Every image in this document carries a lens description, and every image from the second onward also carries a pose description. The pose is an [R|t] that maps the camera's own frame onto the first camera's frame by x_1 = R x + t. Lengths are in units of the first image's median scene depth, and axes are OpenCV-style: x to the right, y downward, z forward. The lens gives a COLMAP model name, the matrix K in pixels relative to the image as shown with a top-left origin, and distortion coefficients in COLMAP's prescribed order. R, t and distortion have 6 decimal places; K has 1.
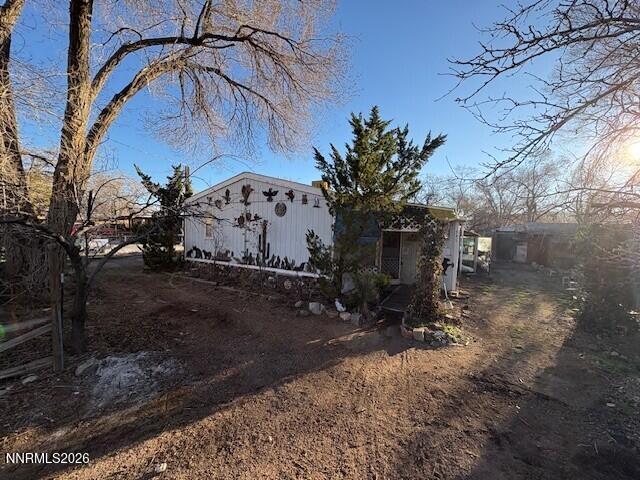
lens RADIAL K [[253.4, 0, 319.7], [0, 253.4, 240.6], [0, 0, 1]] dist [-0.003687, -0.000295]
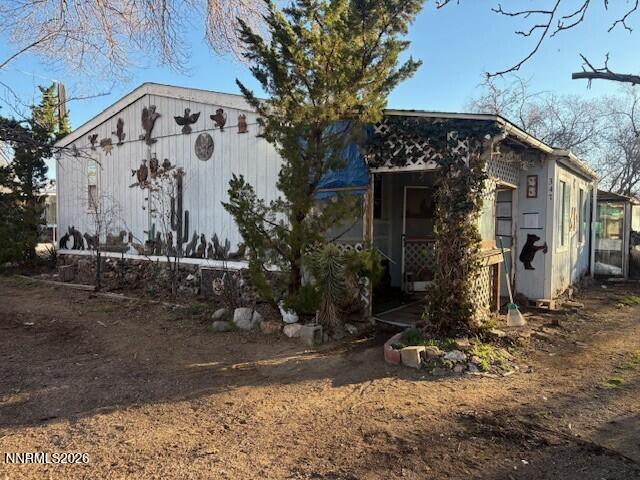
lens RADIAL K [[484.9, 0, 319.0], [0, 484.9, 242.8], [0, 0, 1]] dist [0.041672, -0.014653]
pose [[0.994813, -0.015165, -0.100586, 0.184534], [0.014702, 0.999878, -0.005341, 0.087018], [0.100655, 0.003835, 0.994914, 0.000491]]
